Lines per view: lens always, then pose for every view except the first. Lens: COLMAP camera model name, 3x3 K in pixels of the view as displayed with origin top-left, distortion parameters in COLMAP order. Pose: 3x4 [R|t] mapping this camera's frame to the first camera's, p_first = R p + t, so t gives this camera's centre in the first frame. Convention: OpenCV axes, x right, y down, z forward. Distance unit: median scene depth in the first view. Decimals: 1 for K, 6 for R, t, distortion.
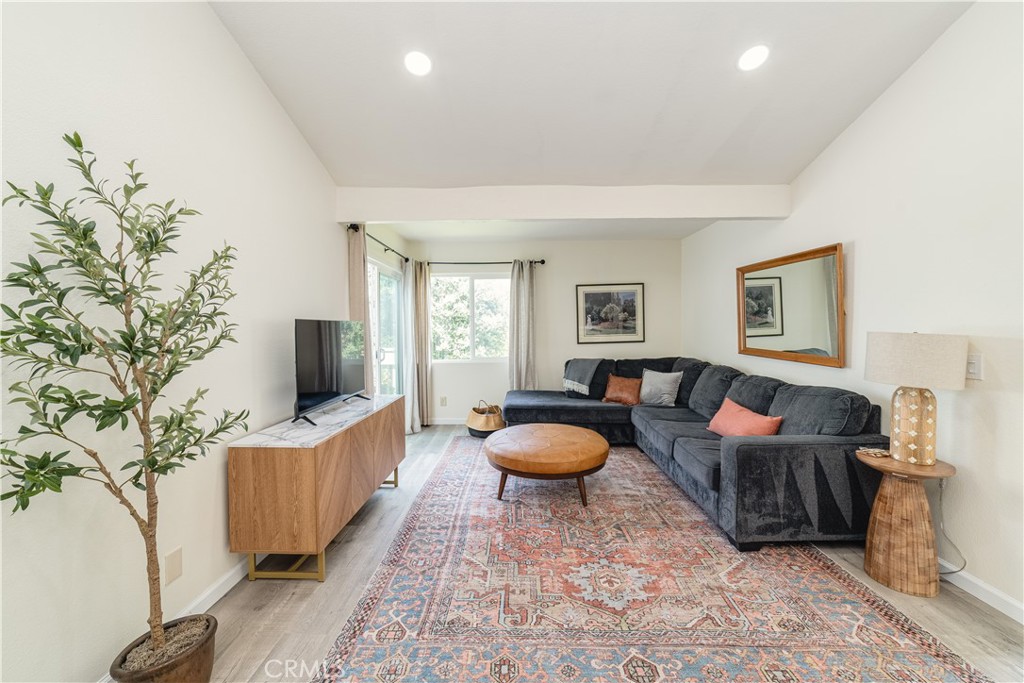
lens RADIAL K [[391.9, 0, 502.4], [0, 391.9, 334.9], [0, 0, 1]] dist [-0.020937, 0.008965]
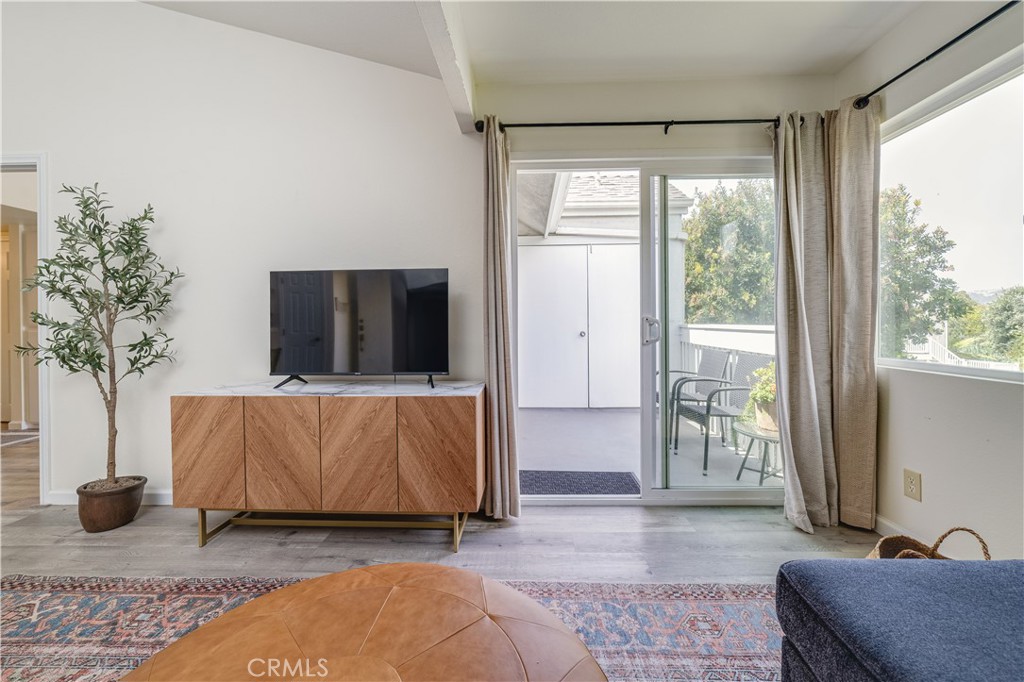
lens RADIAL K [[410.5, 0, 524.2], [0, 410.5, 321.7], [0, 0, 1]] dist [-0.026098, 0.008036]
pose [[0.011153, 0.006473, -0.999917, 0.428986], [-0.007901, 0.999948, 0.006385, 0.064422], [0.999907, 0.007829, 0.011203, 1.459809]]
